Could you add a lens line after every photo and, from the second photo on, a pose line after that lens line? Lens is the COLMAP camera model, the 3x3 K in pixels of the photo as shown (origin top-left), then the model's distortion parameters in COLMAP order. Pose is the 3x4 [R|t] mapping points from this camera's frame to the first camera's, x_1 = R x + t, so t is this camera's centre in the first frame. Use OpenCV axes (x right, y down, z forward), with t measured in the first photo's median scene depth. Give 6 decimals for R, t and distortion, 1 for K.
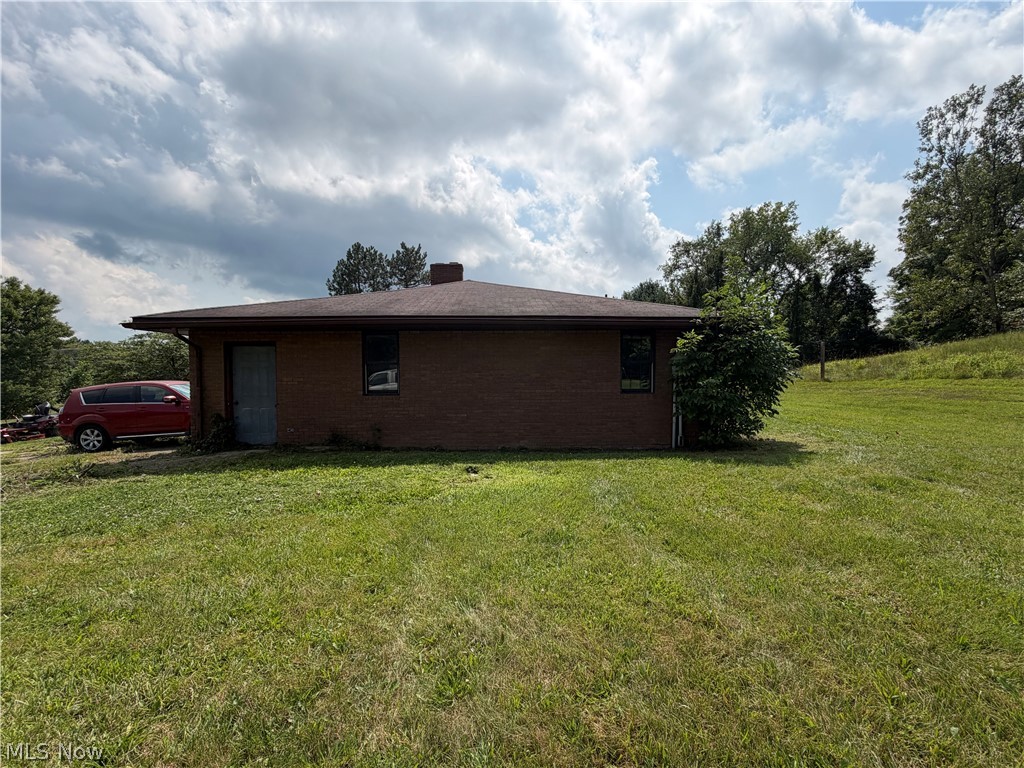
lens RADIAL K [[450.5, 0, 512.0], [0, 450.5, 384.0], [0, 0, 1]] dist [0.001239, 0.000322]
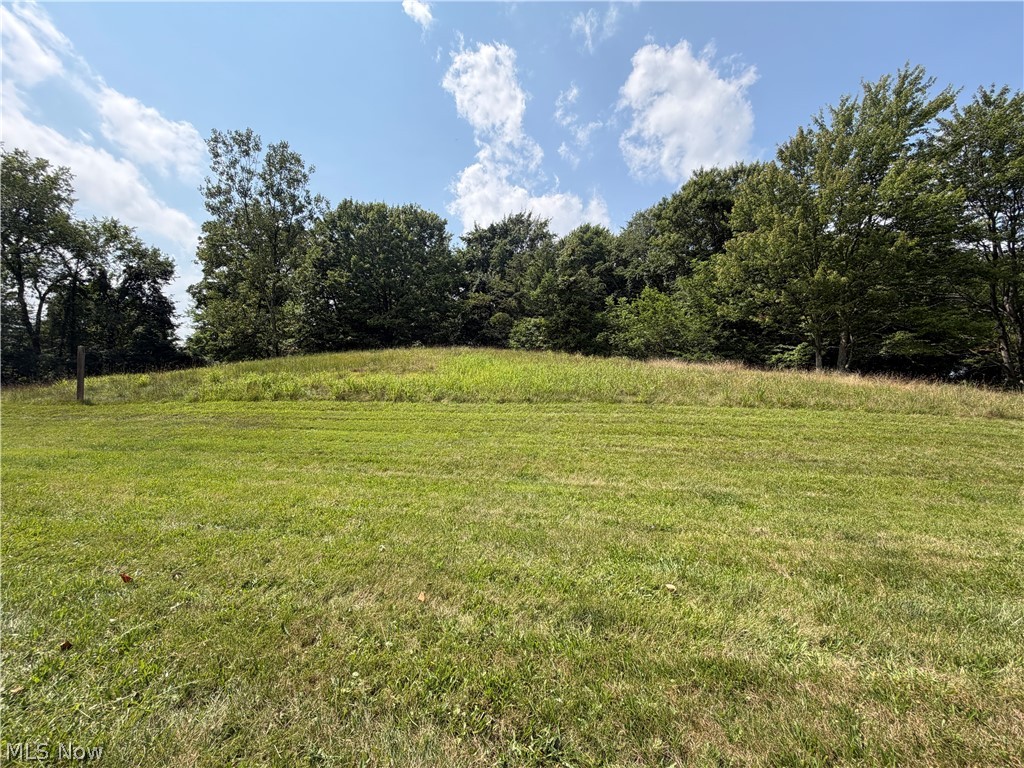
lens RADIAL K [[408.3, 0, 512.0], [0, 408.3, 384.0], [0, 0, 1]] dist [0.000746, 0.000238]
pose [[0.210154, 0.024797, 0.977354, 0.107430], [0.011609, 0.999545, -0.027856, -0.005495], [-0.977599, 0.017200, 0.209770, 0.113409]]
